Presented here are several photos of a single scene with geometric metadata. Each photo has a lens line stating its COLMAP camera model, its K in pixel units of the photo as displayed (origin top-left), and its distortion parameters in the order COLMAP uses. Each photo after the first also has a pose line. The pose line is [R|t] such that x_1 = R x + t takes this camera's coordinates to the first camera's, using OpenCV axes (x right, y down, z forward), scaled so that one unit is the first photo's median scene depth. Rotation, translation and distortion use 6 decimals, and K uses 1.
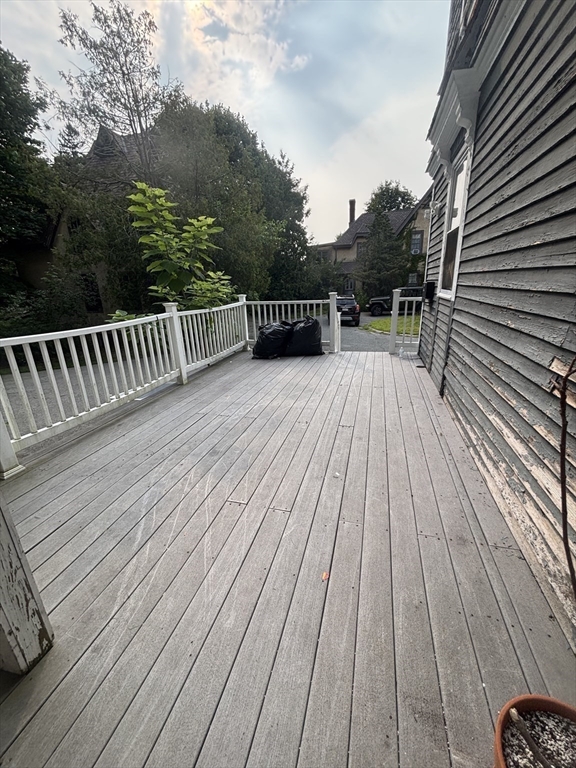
lens RADIAL K [[307.4, 0, 288.0], [0, 307.4, 384.0], [0, 0, 1]] dist [-0.000990, 0.000103]
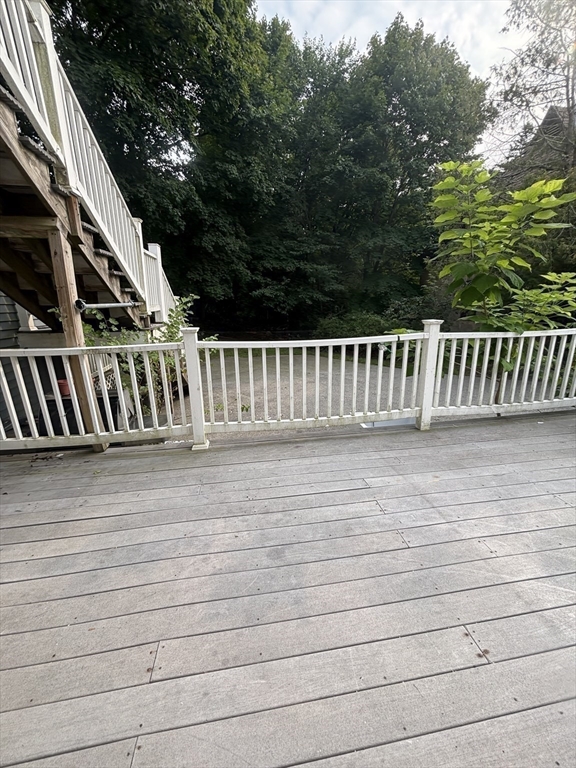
lens RADIAL K [[307.4, 0, 288.0], [0, 307.4, 384.0], [0, 0, 1]] dist [-0.000990, 0.000103]
pose [[0.411621, 0.259179, -0.873725, 0.152816], [-0.273995, 0.949549, 0.152589, -0.138204], [0.869192, 0.176587, 0.461868, 0.396565]]
